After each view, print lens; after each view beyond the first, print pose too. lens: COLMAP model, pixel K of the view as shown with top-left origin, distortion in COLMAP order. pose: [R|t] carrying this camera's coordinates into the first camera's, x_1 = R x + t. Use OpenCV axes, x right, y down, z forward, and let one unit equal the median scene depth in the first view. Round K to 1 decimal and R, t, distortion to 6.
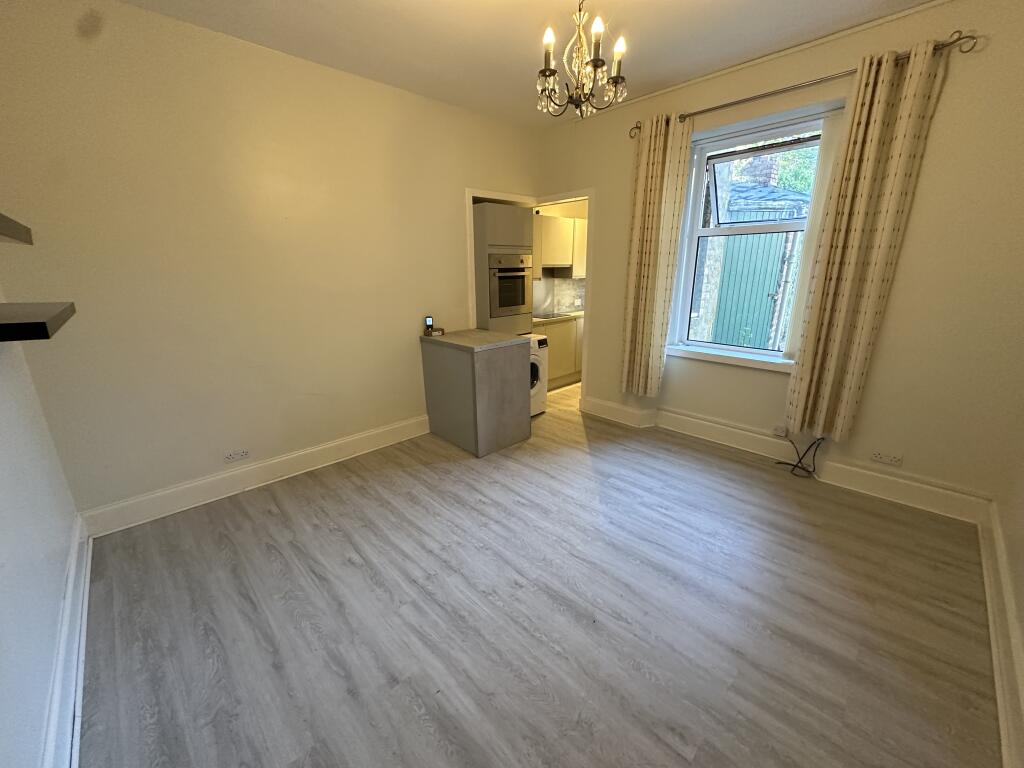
lens RADIAL K [[407.3, 0, 509.8], [0, 407.3, 381.0], [0, 0, 1]] dist [-0.003234, -0.000333]
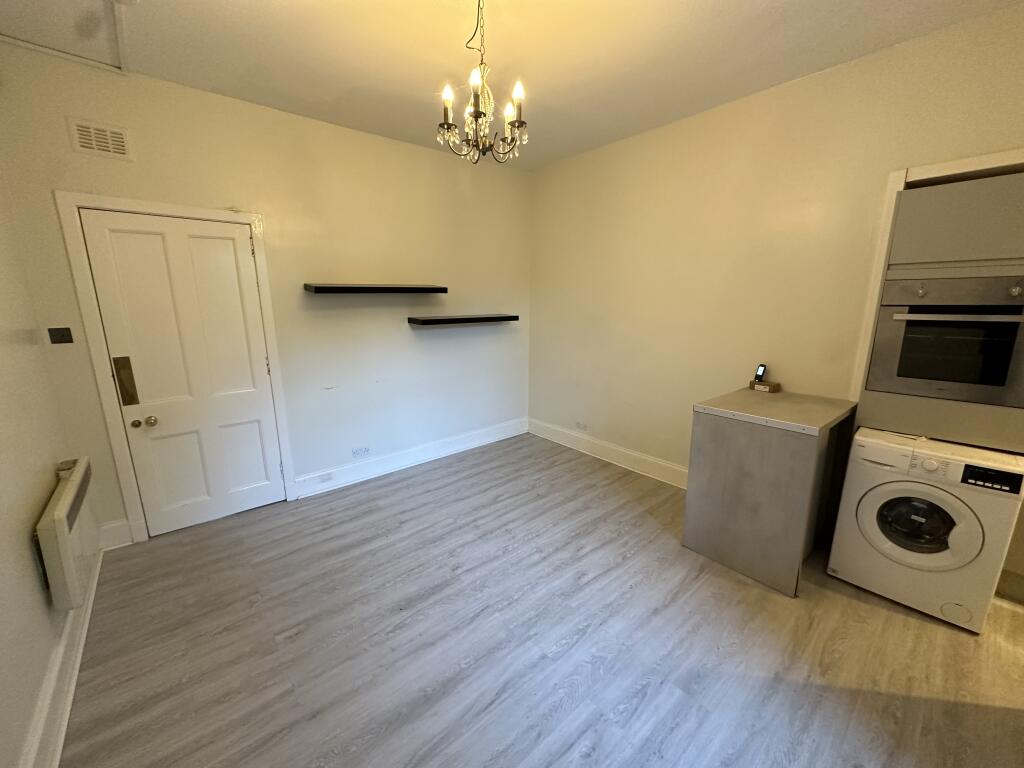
lens RADIAL K [[407.3, 0, 510.0], [0, 407.3, 386.2], [0, 0, 1]] dist [-0.003234, -0.000333]
pose [[-0.054400, 0.224302, -0.973000, 0.843808], [-0.265867, 0.936013, 0.230640, -0.248916], [0.962474, 0.271235, 0.008715, 0.807160]]
